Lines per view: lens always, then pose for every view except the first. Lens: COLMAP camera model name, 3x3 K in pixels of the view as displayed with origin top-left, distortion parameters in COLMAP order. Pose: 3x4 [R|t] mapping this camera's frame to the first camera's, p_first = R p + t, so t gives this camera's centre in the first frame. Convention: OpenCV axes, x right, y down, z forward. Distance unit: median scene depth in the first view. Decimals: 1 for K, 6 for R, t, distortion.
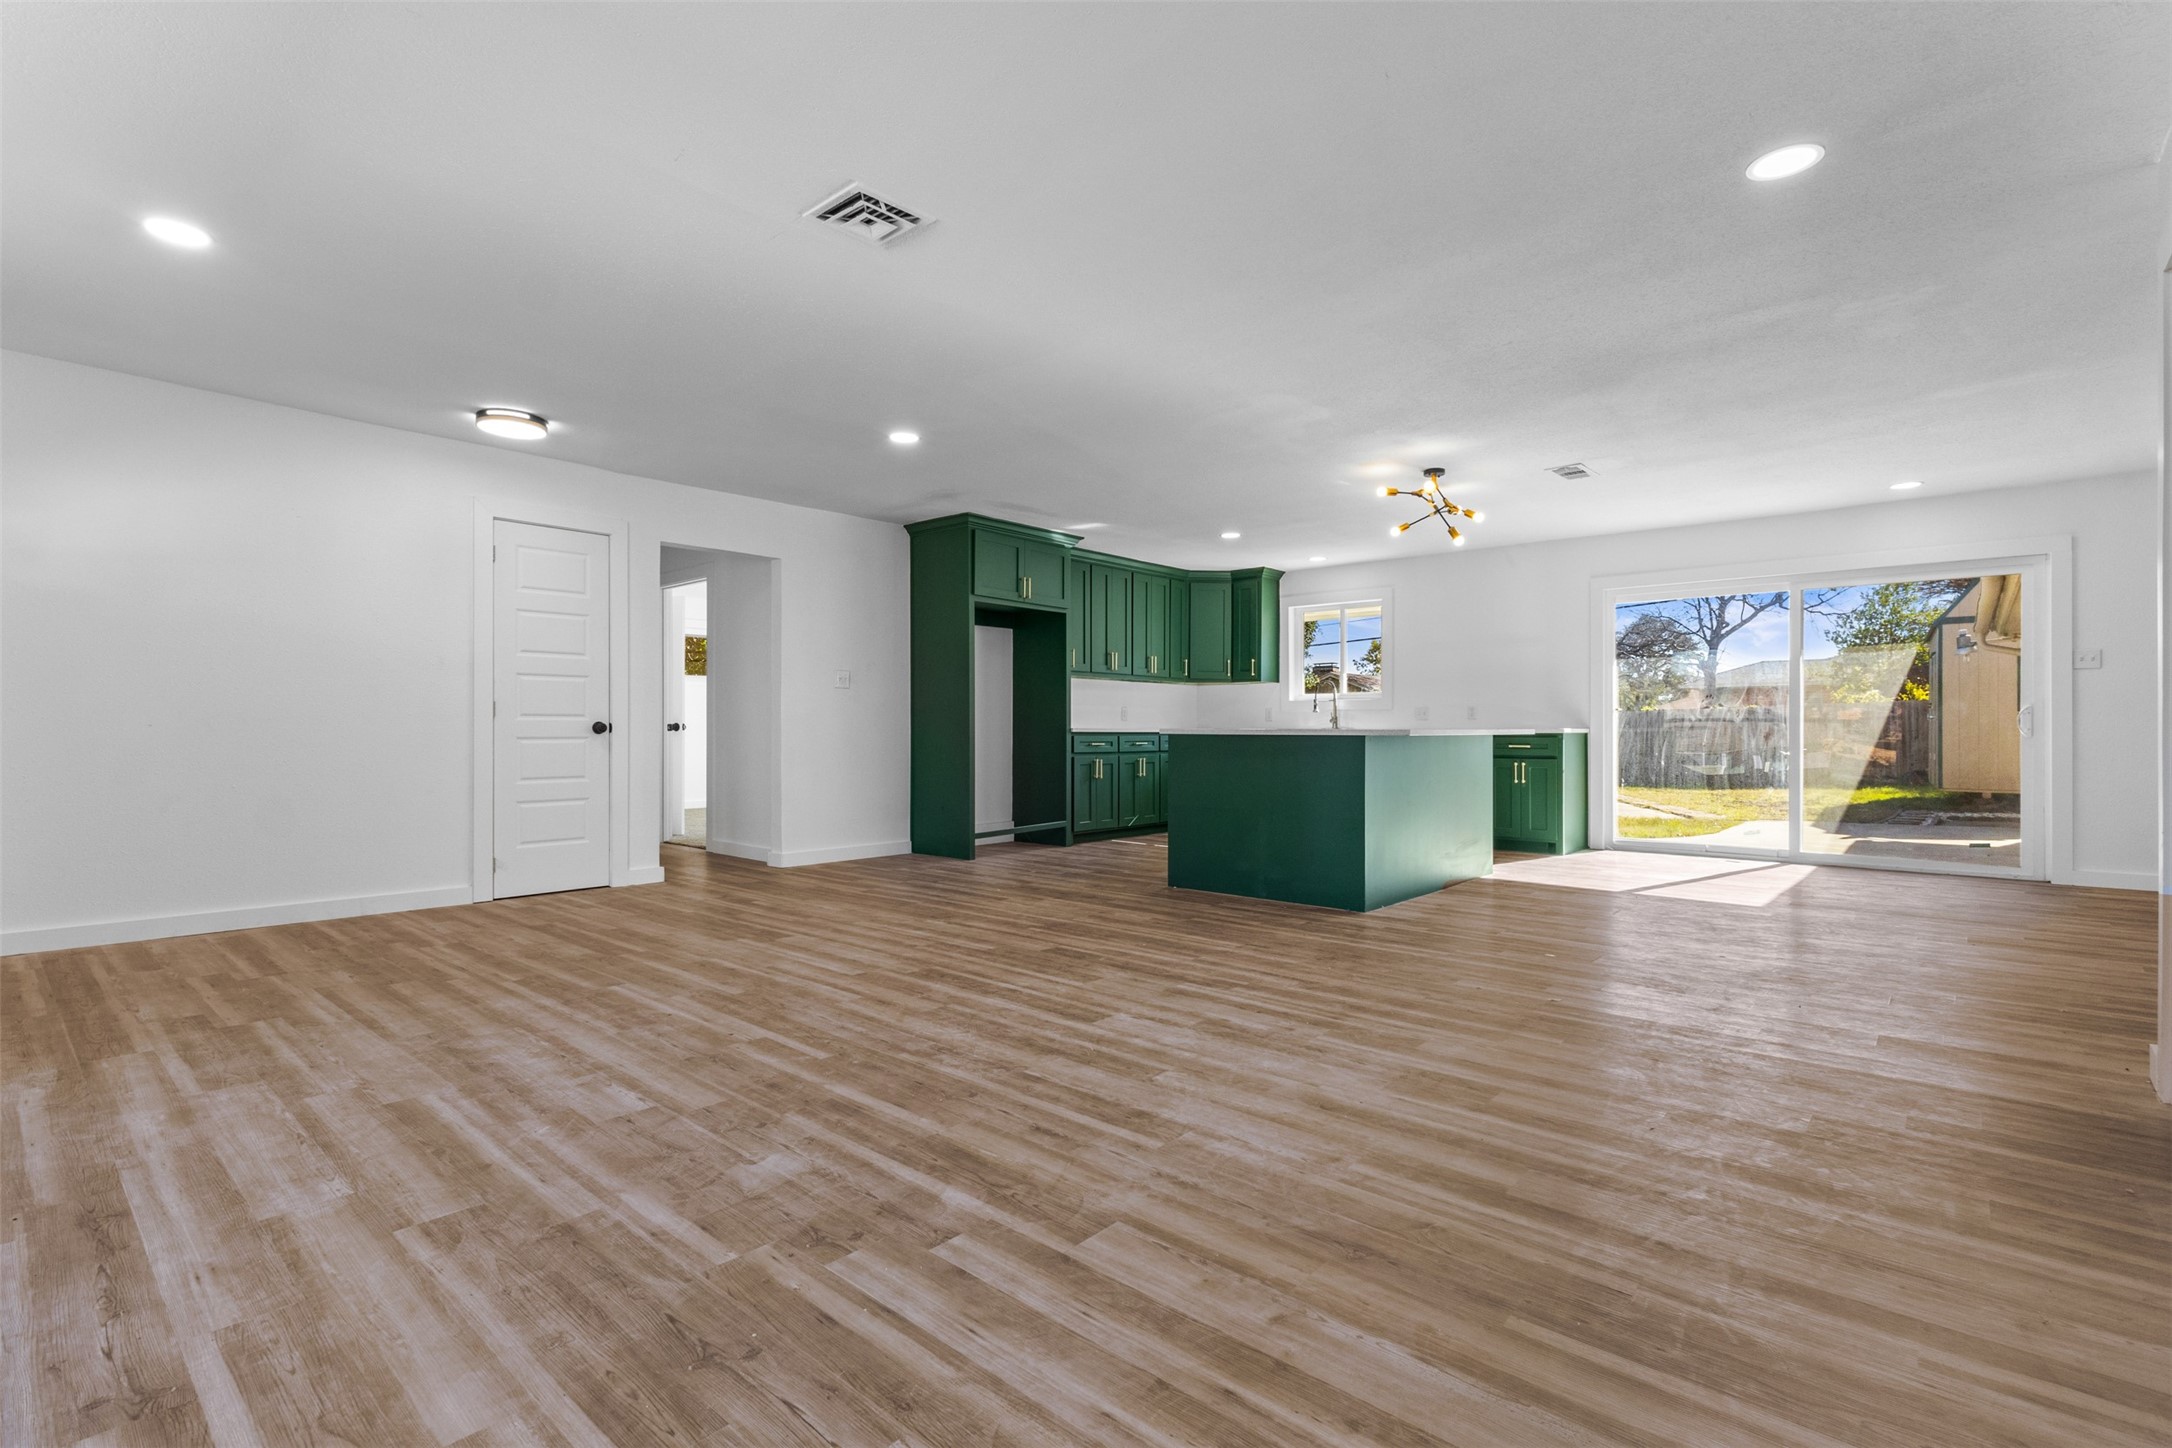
lens RADIAL K [[1002.6, 0, 1078.4], [0, 1002.6, 726.2], [0, 0, 1]] dist [0.001985, -0.000222]
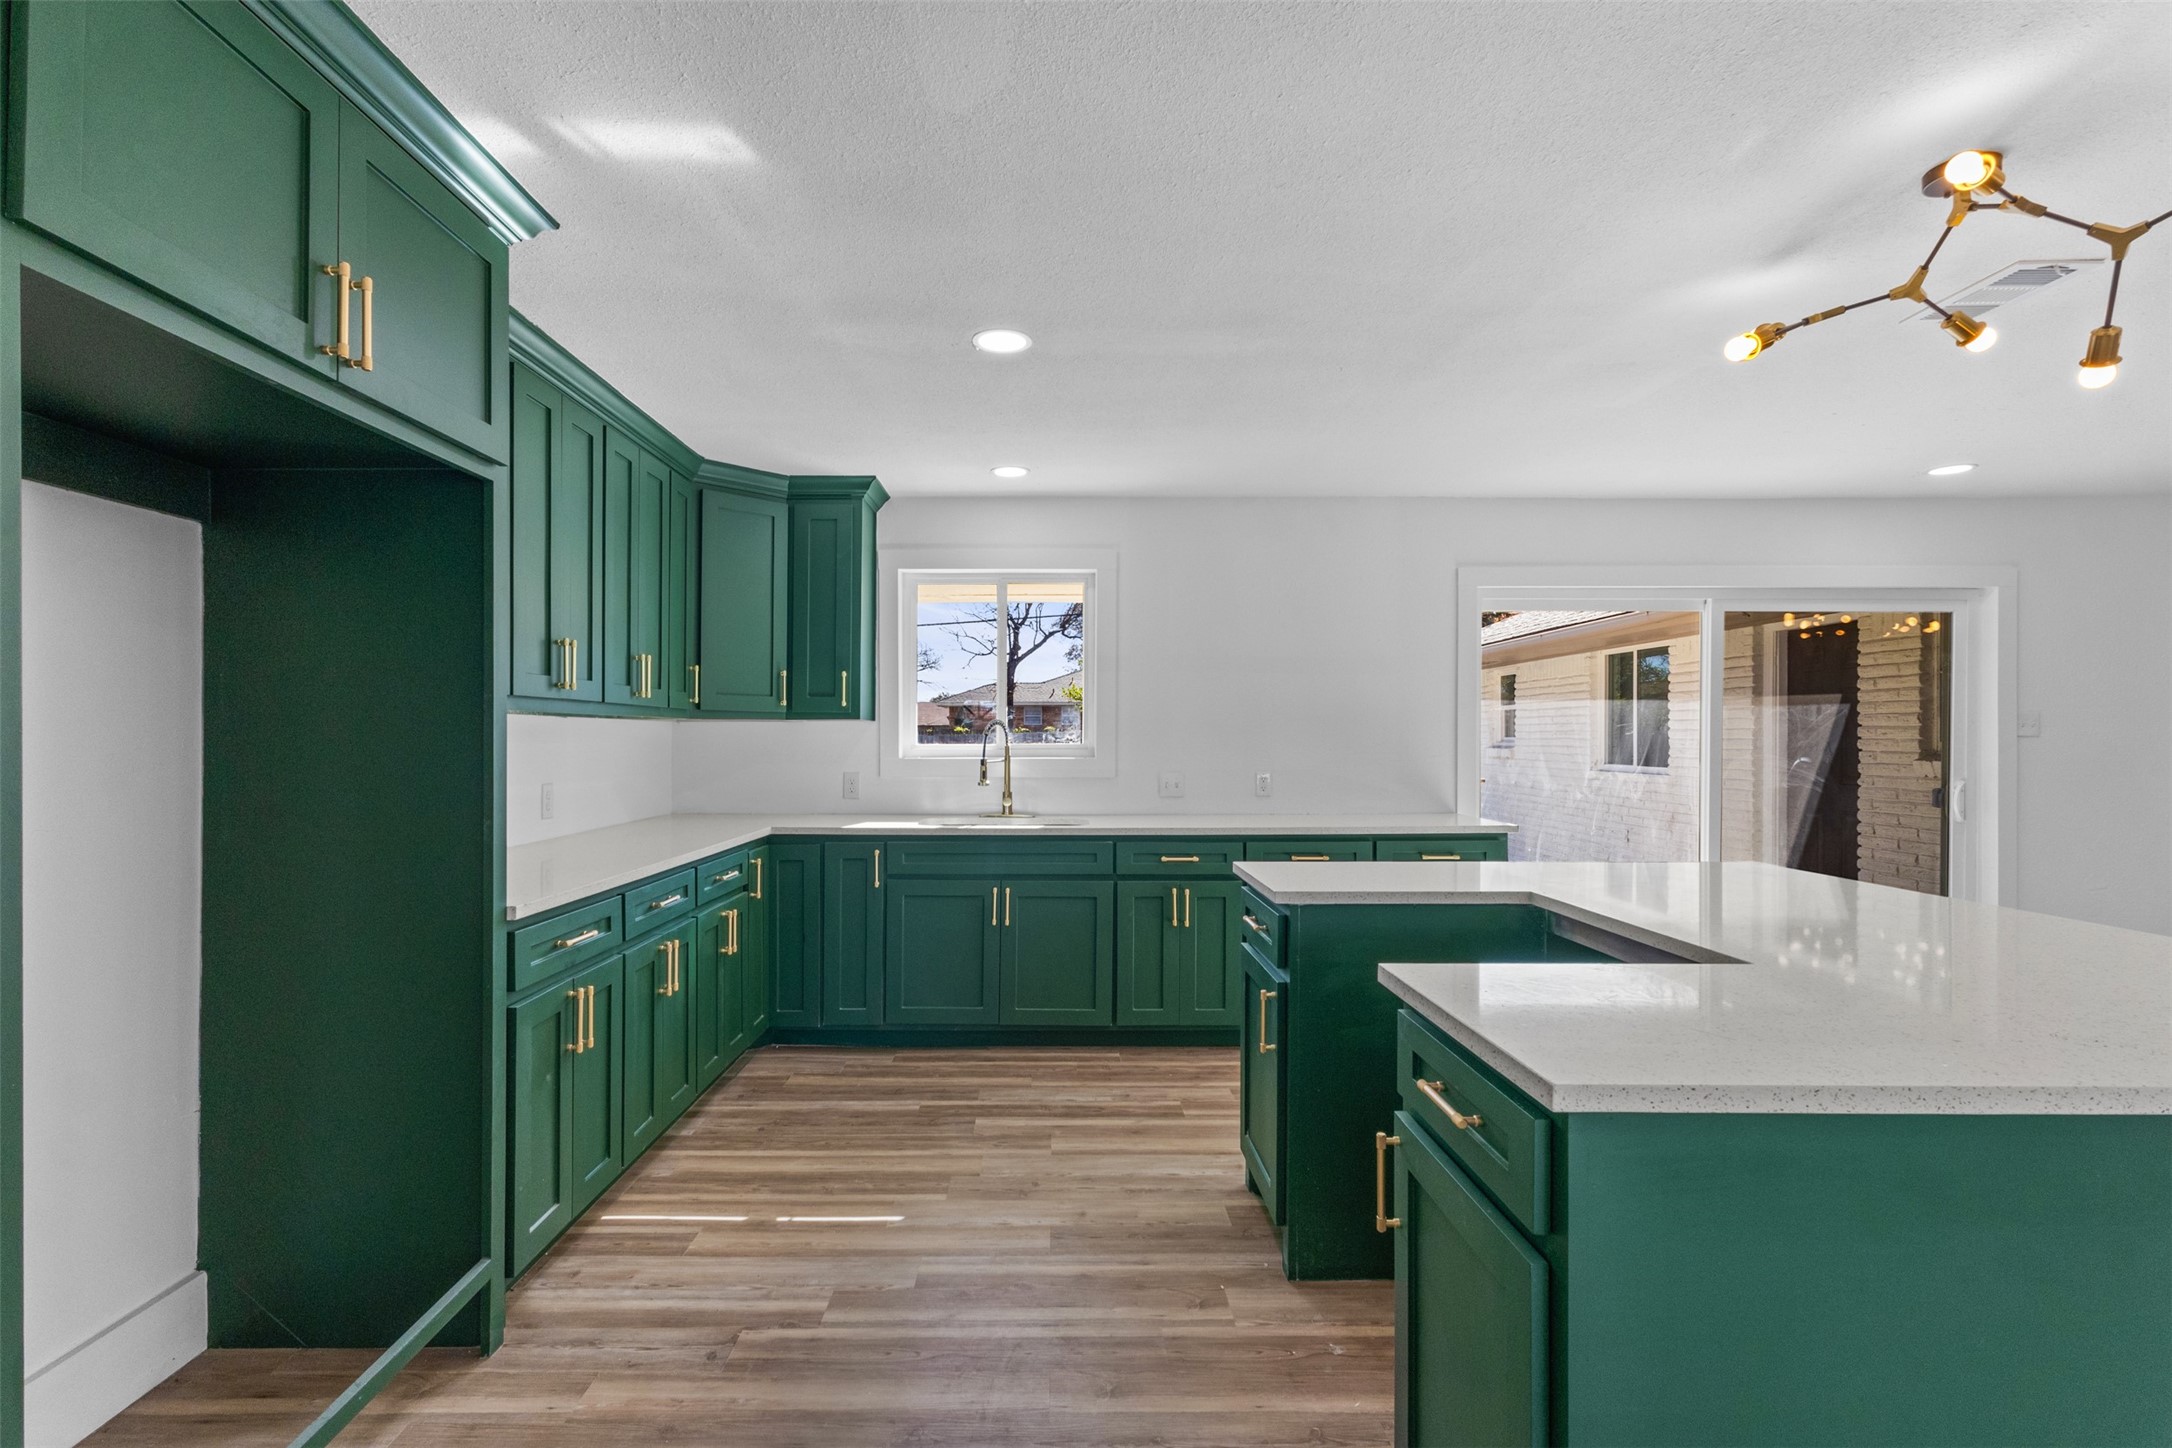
lens RADIAL K [[1009.2, 0, 1050.3], [0, 1009.2, 734.9], [0, 0, 1]] dist [0.003653, 0.001173]
pose [[0.746707, -0.000662, 0.665153, -0.090844], [-0.000134, 0.999999, 0.001146, -0.051543], [-0.665153, -0.000945, 0.746706, 0.792451]]
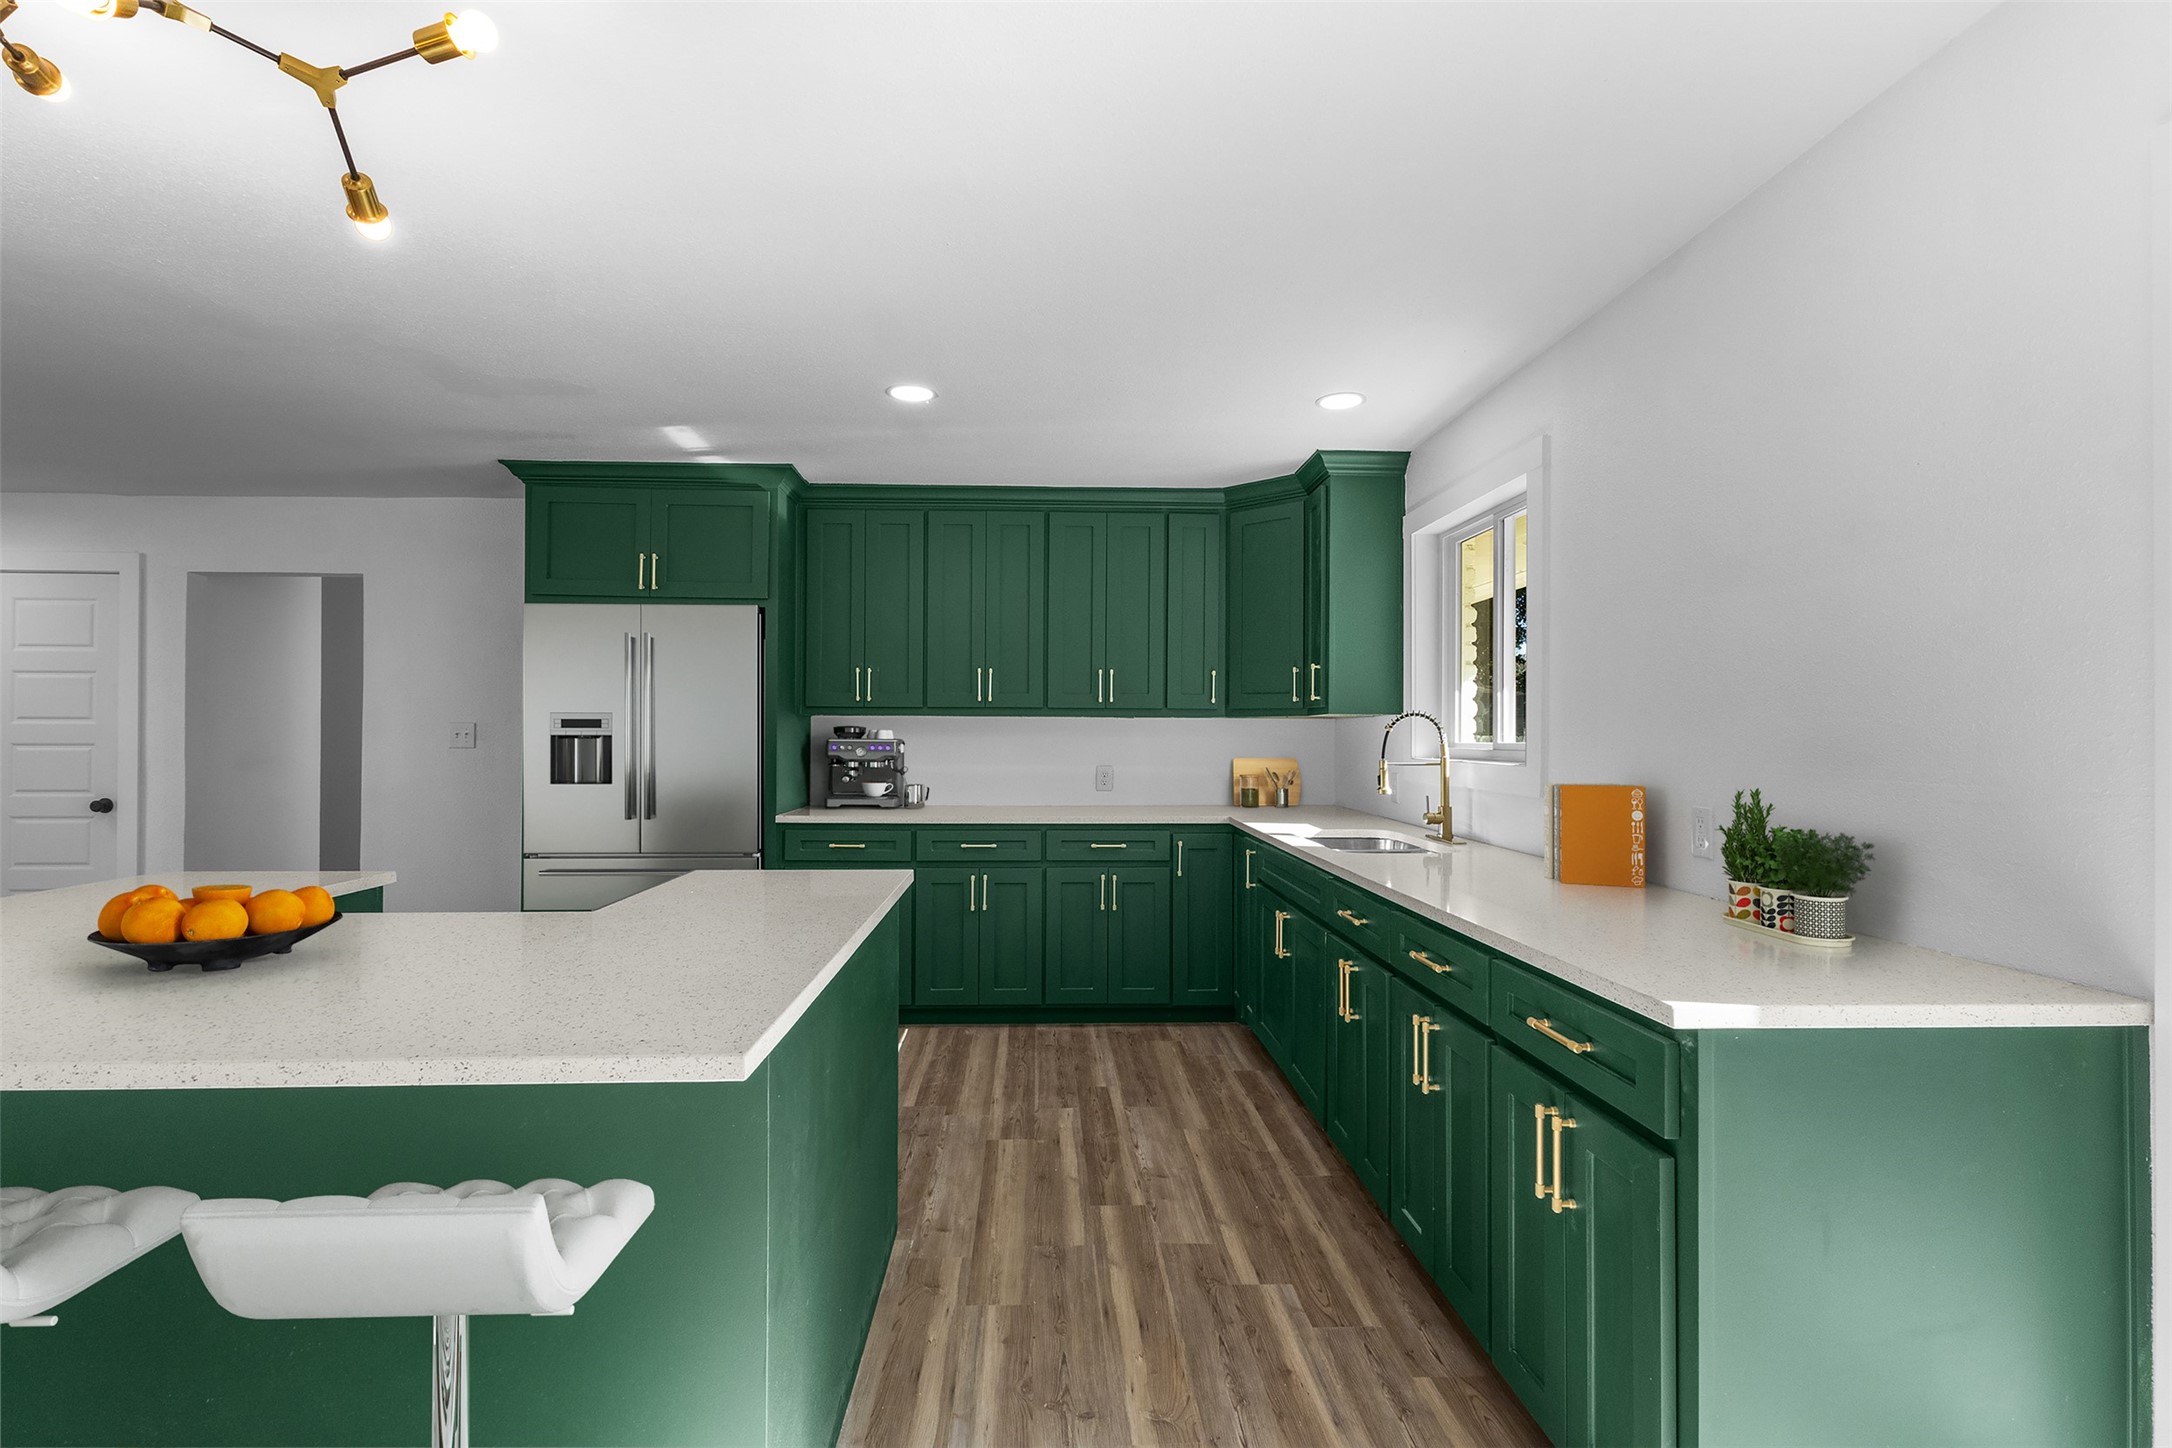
lens RADIAL K [[997.7, 0, 1081.6], [0, 997.7, 733.9], [0, 0, 1]] dist [0.000668, 0.001042]
pose [[0.694315, -0.000841, -0.719671, 0.566867], [-0.000248, 0.999999, -0.001408, -0.047938], [0.719672, 0.001157, 0.694314, 0.843757]]
